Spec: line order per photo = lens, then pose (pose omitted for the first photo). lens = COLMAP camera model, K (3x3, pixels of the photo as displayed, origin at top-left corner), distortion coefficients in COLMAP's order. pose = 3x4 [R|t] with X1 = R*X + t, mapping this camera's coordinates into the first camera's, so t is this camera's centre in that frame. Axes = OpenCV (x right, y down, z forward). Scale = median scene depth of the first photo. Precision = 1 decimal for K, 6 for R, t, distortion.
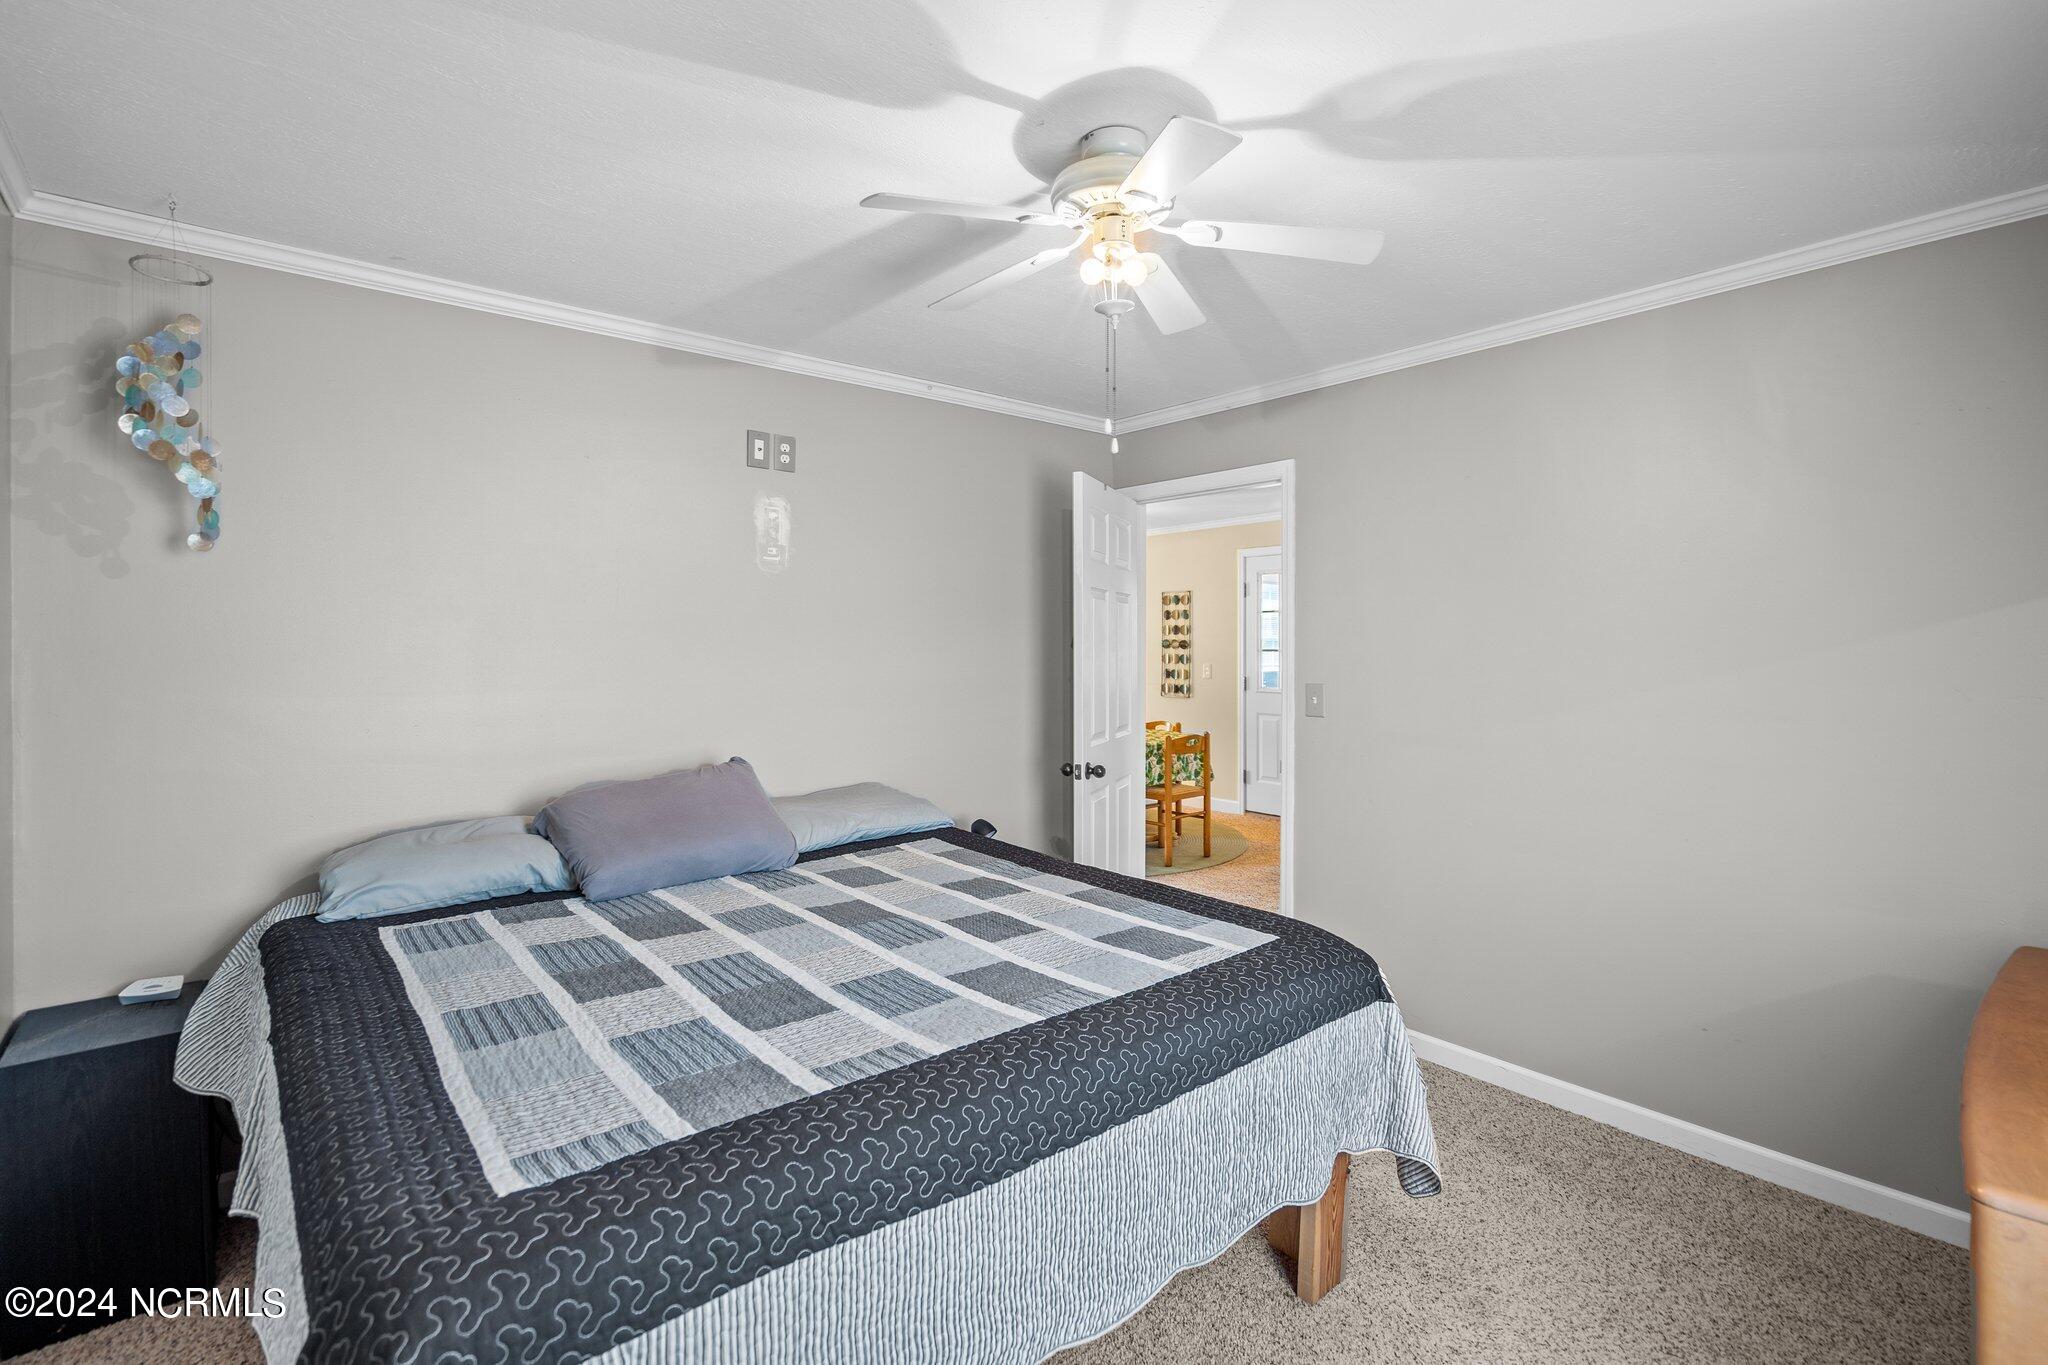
lens RADIAL K [[931.3, 0, 1022.7], [0, 931.3, 676.5], [0, 0, 1]] dist [-0.009267, 0.003424]
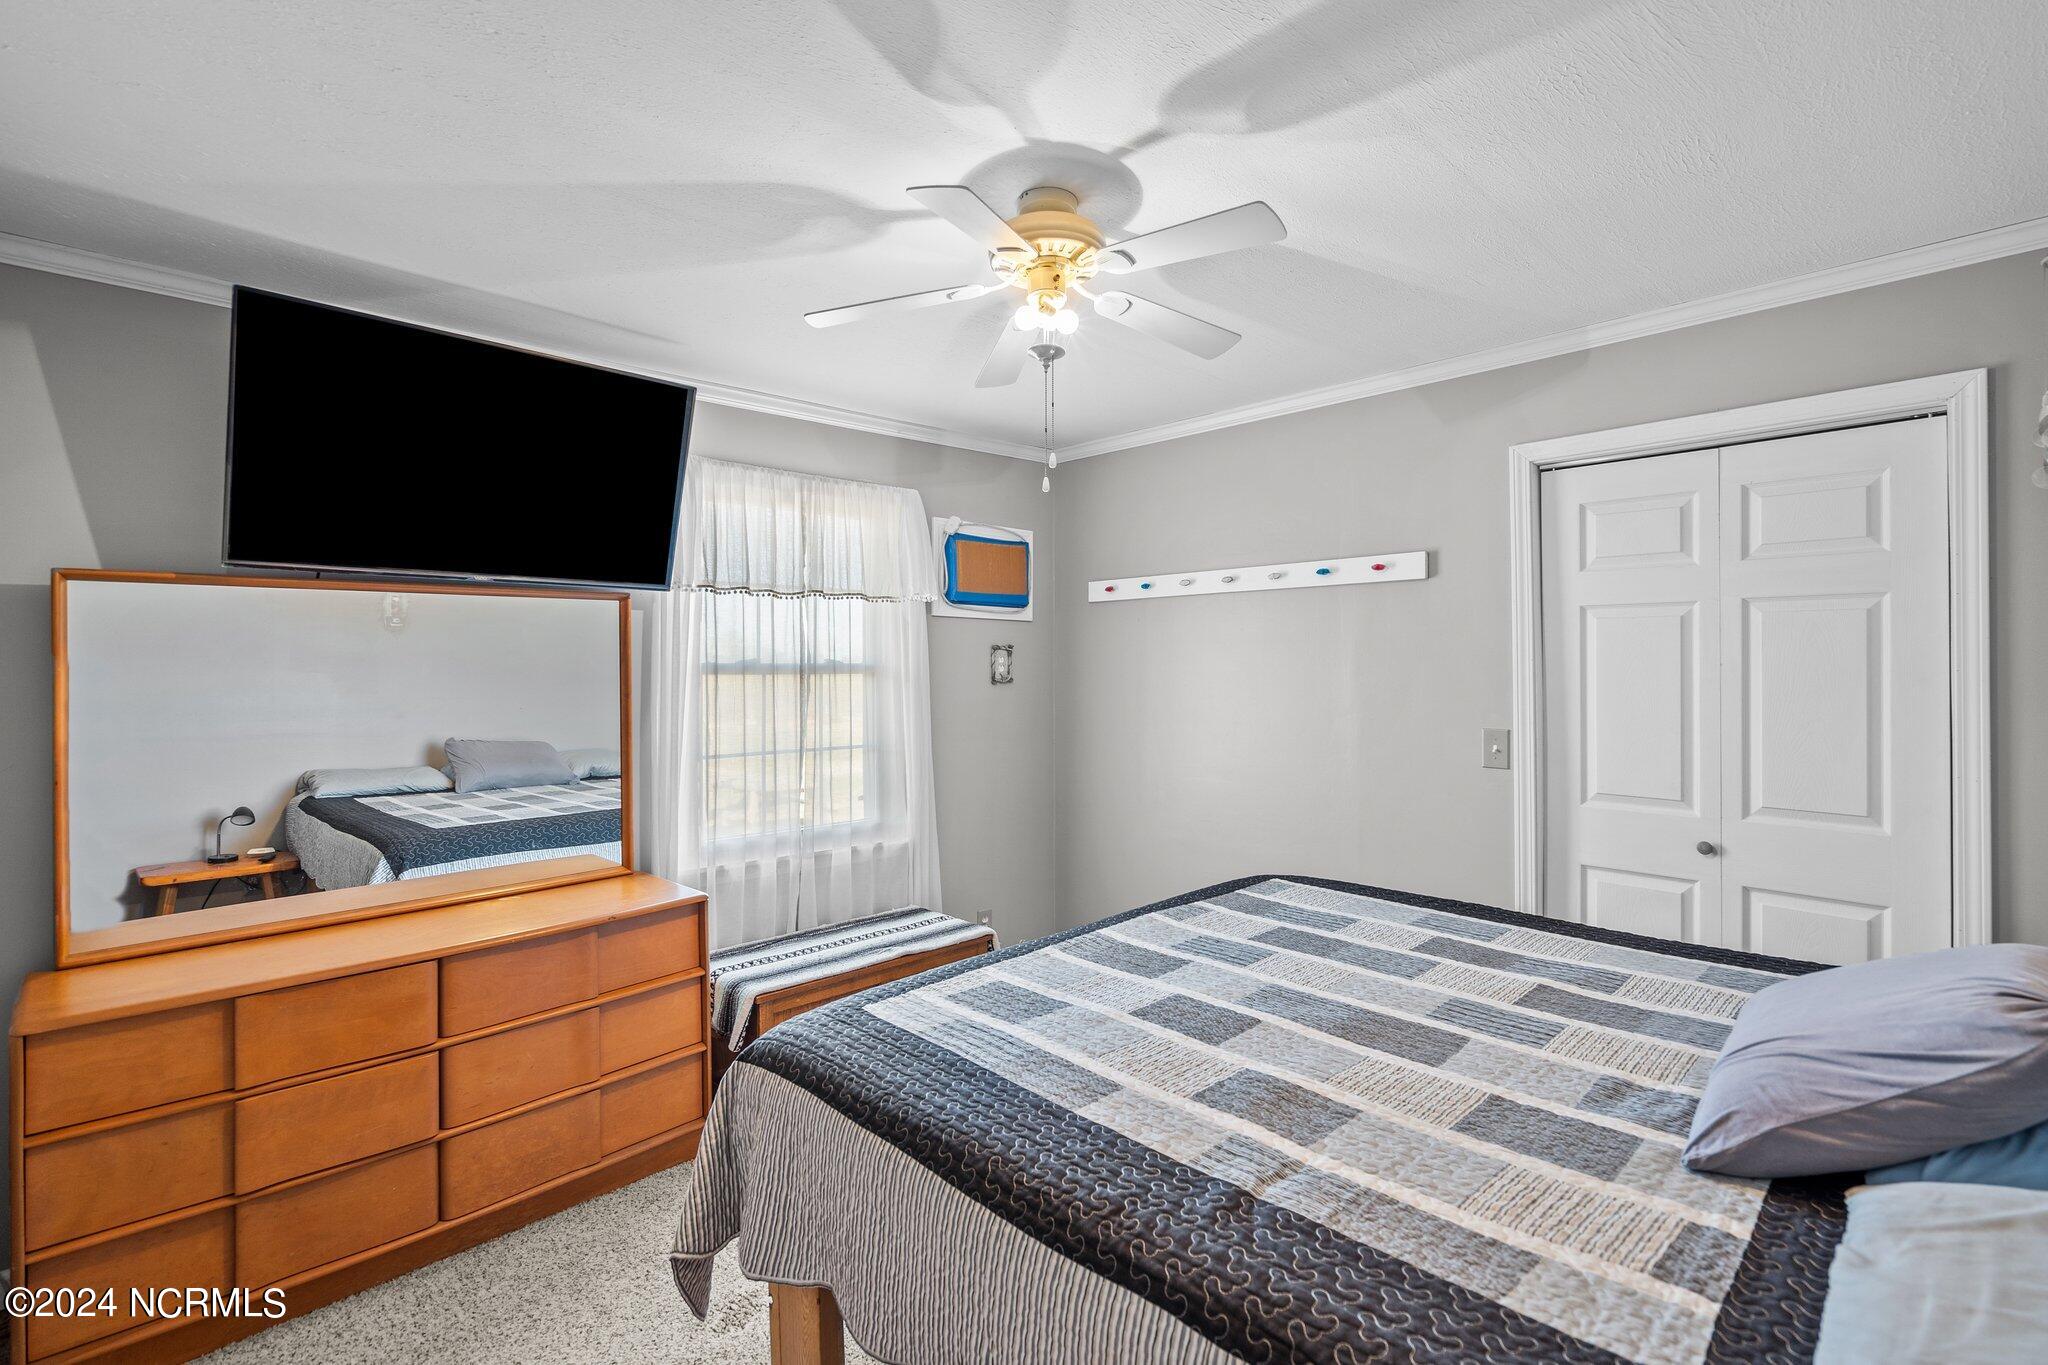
lens RADIAL K [[931.3, 0, 1026.2], [0, 931.3, 682.2], [0, 0, 1]] dist [-0.009267, 0.003424]
pose [[-0.997760, 0.004725, -0.066724, 0.184360], [0.002980, 0.999652, 0.026224, -0.052768], [0.066825, 0.025966, -0.997427, 1.962979]]
